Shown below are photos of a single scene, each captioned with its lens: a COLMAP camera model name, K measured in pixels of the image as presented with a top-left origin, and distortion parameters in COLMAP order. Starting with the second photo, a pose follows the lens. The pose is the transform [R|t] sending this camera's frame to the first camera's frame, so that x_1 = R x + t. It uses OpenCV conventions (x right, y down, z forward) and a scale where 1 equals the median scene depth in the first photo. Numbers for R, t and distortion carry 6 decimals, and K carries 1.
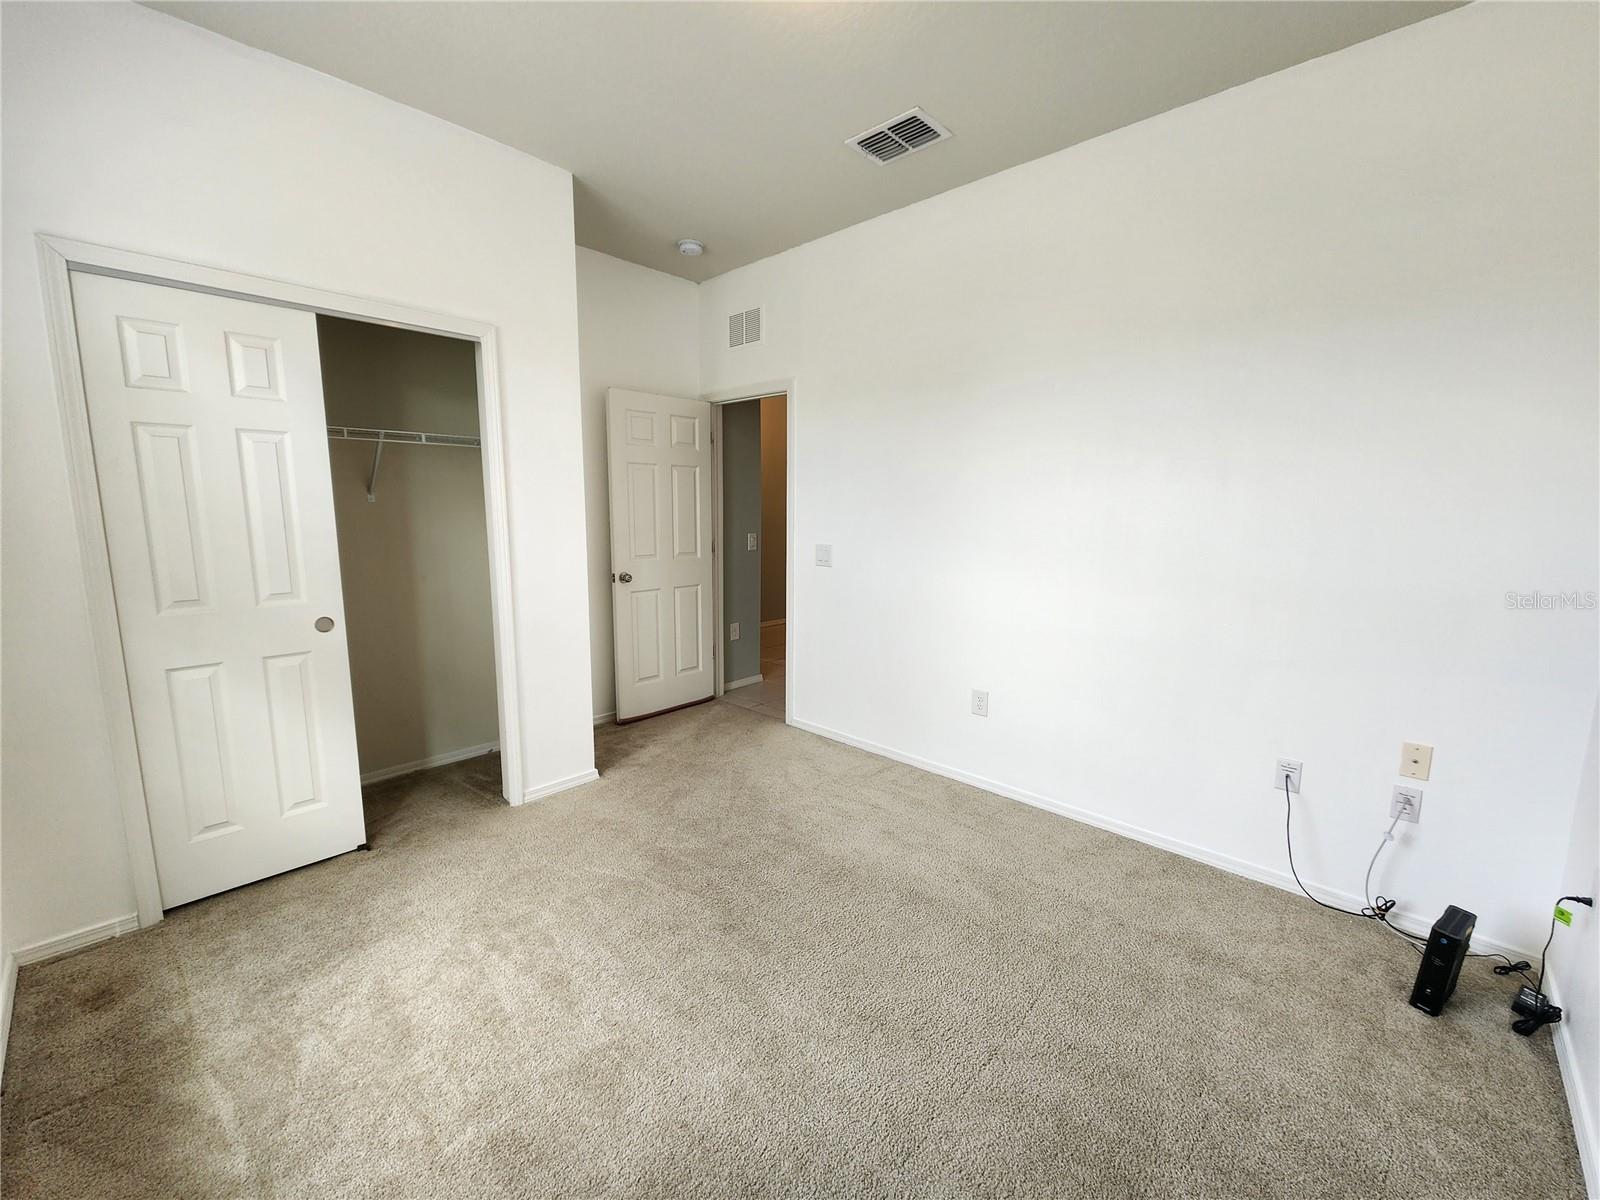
lens RADIAL K [[657.7, 0, 801.5], [0, 657.7, 598.9], [0, 0, 1]] dist [0.003556, -0.002209]
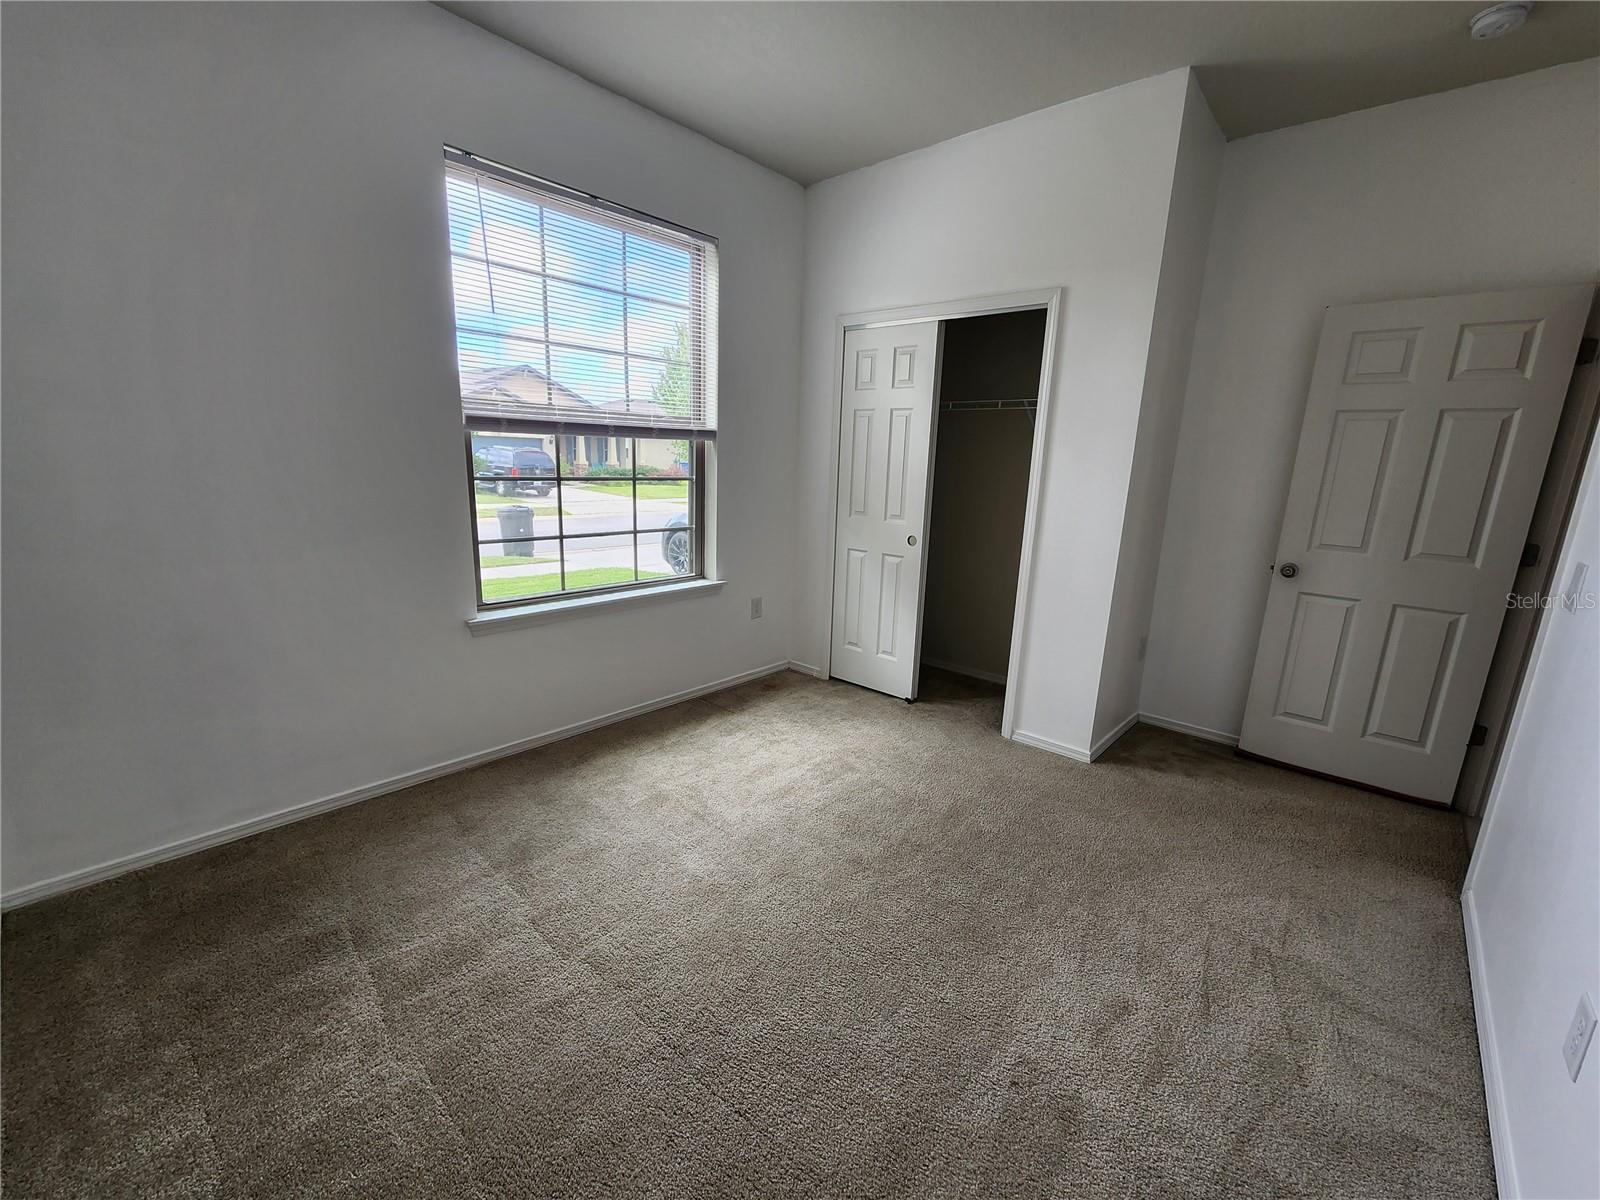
lens RADIAL K [[657.7, 0, 798.4], [0, 657.7, 601.2], [0, 0, 1]] dist [0.003556, -0.002209]
pose [[0.030231, 0.216020, -0.975921, 0.666101], [-0.175379, 0.962367, 0.207587, -0.084258], [0.984037, 0.164881, 0.066979, 0.622880]]
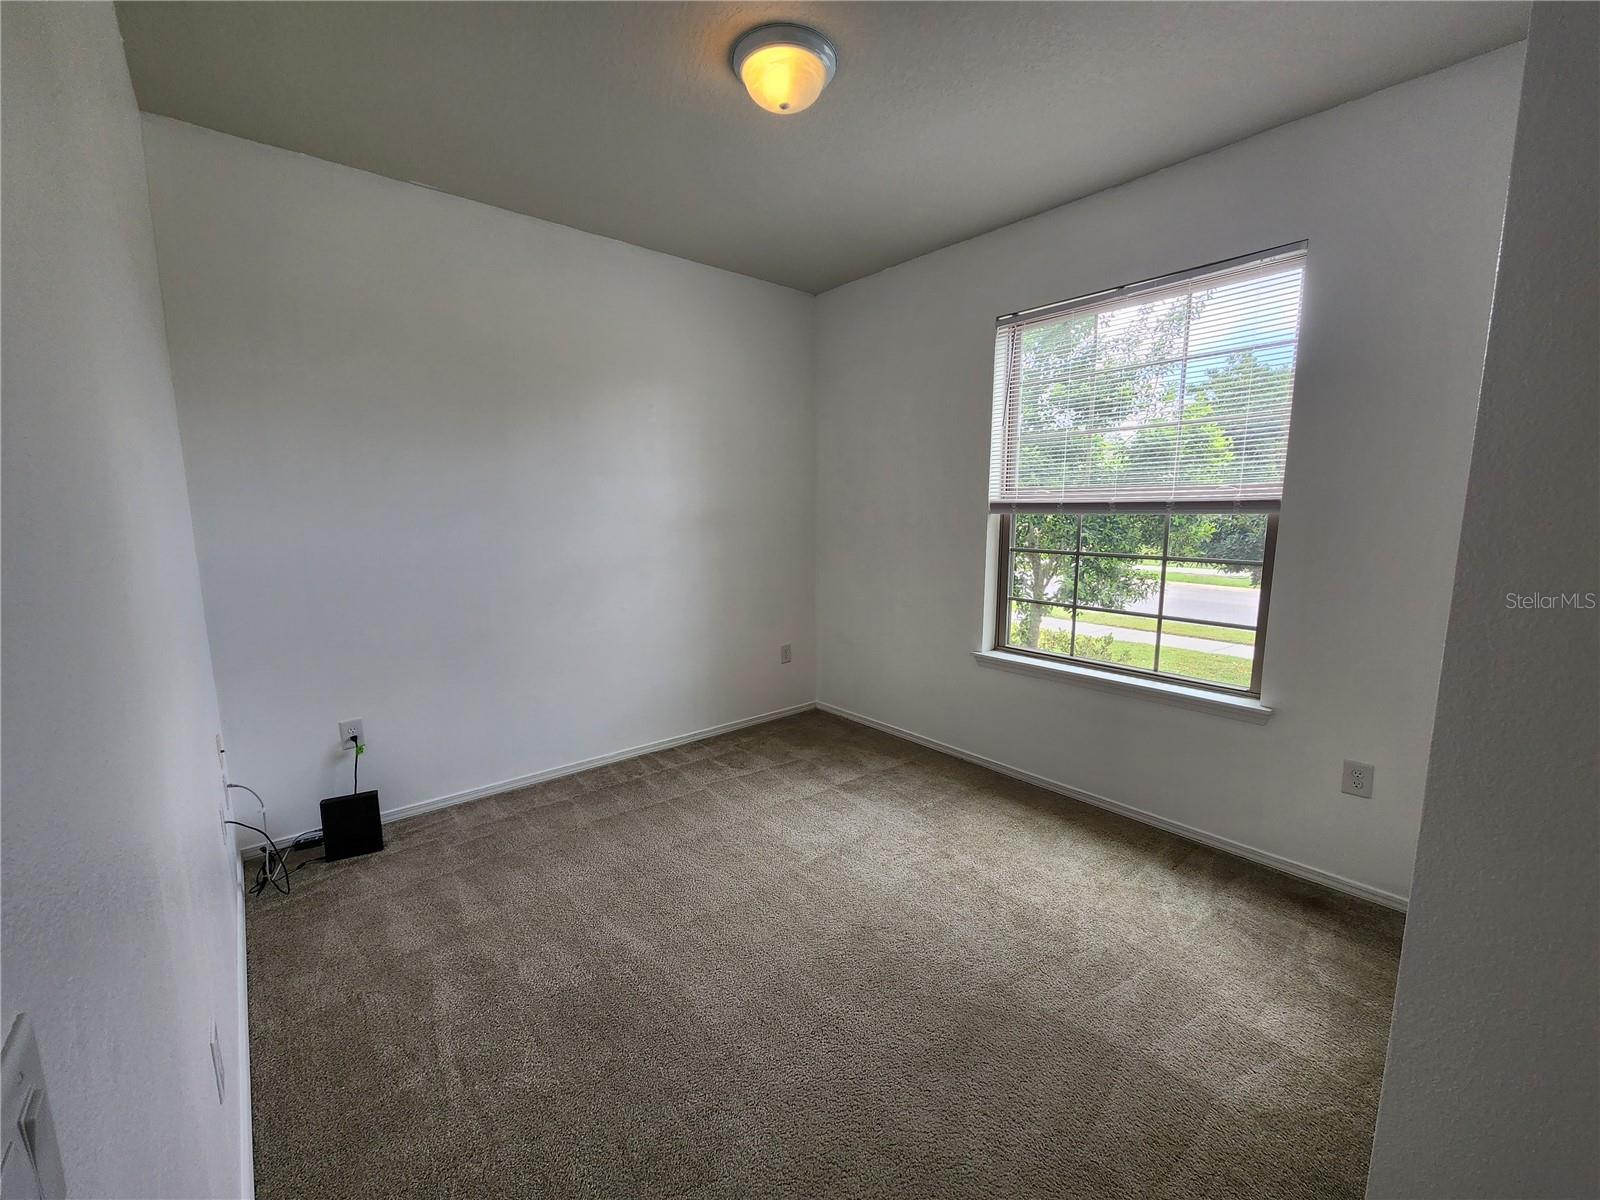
lens RADIAL K [[657.7, 0, 797.1], [0, 657.7, 601.0], [0, 0, 1]] dist [0.003556, -0.002209]
pose [[-0.995226, -0.011435, 0.096922, -0.106708], [0.017557, 0.955932, 0.293063, -0.268680], [-0.096002, 0.293366, -0.951168, 1.514324]]
